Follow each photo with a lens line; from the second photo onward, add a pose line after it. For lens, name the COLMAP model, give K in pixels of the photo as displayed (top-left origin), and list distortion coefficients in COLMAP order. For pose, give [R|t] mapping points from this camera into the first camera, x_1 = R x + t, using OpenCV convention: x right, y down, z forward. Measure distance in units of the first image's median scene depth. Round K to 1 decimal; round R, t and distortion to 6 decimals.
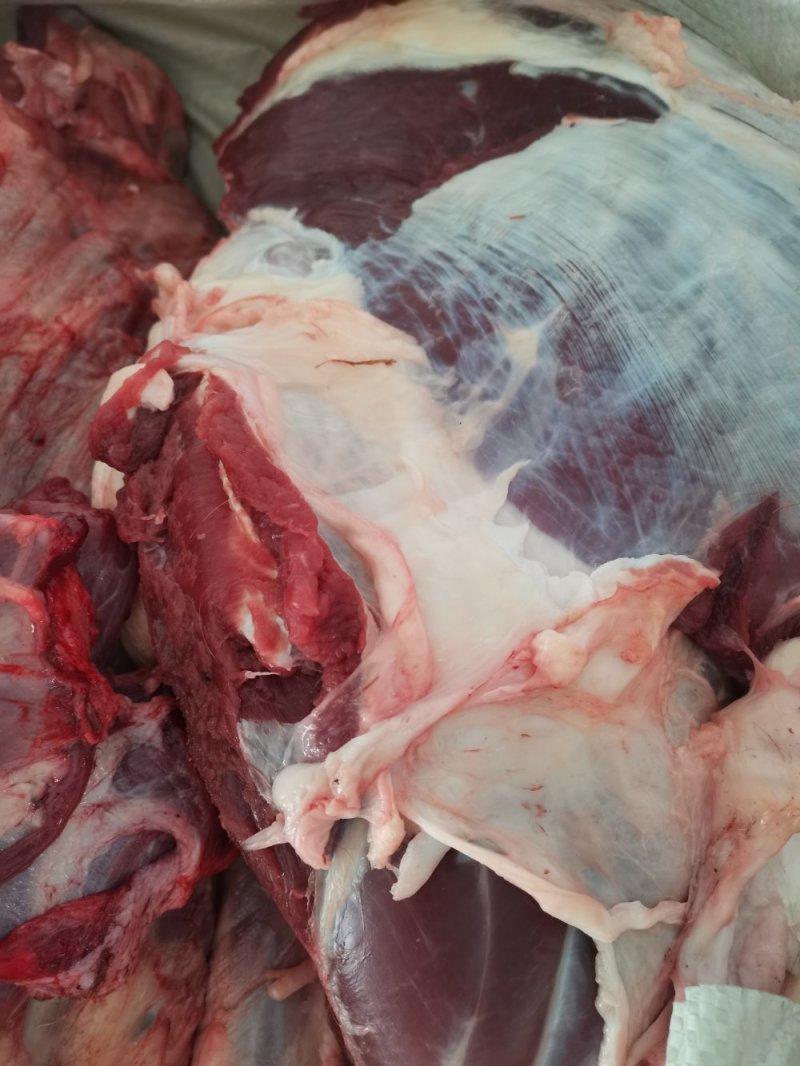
lens RADIAL K [[806.5, 0, 386.9], [0, 806.5, 519.1], [0, 0, 1]] dist [0.004418, 0.008091]
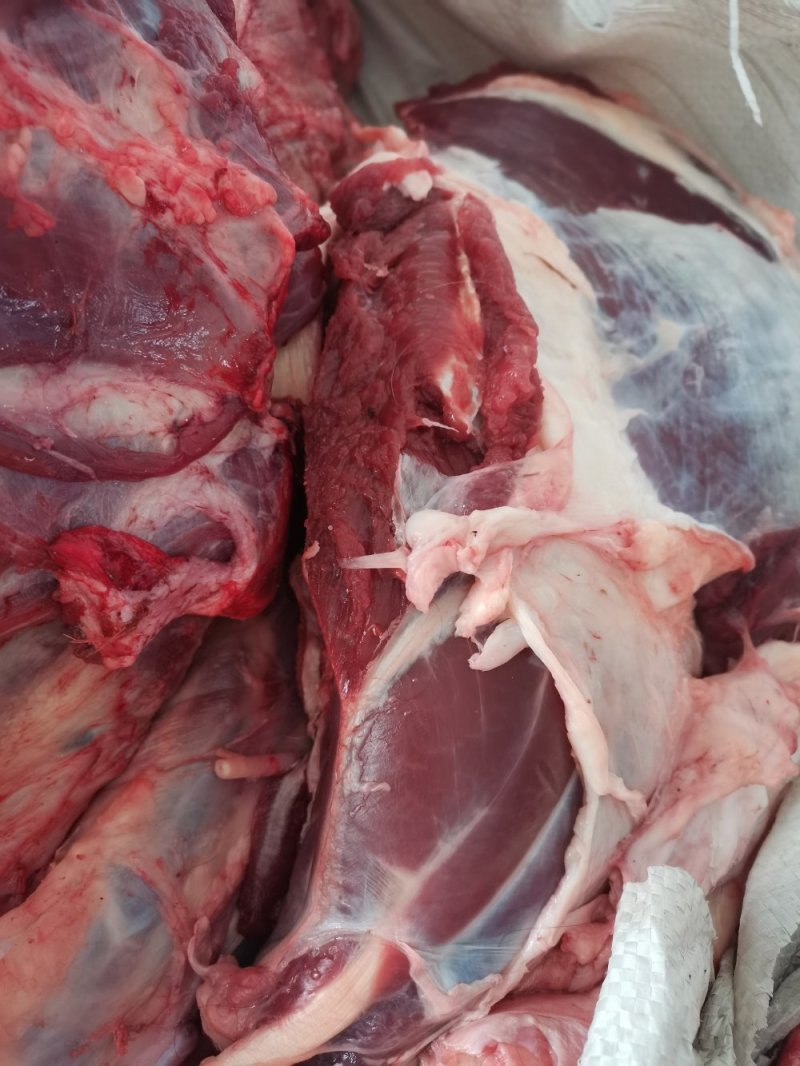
lens RADIAL K [[806.5, 0, 386.9], [0, 806.5, 519.1], [0, 0, 1]] dist [0.004418, 0.008091]
pose [[0.853230, 0.468559, 0.229022, -0.345622], [-0.417128, 0.876693, -0.239611, 0.505567], [-0.313054, 0.108912, 0.943470, 0.027424]]
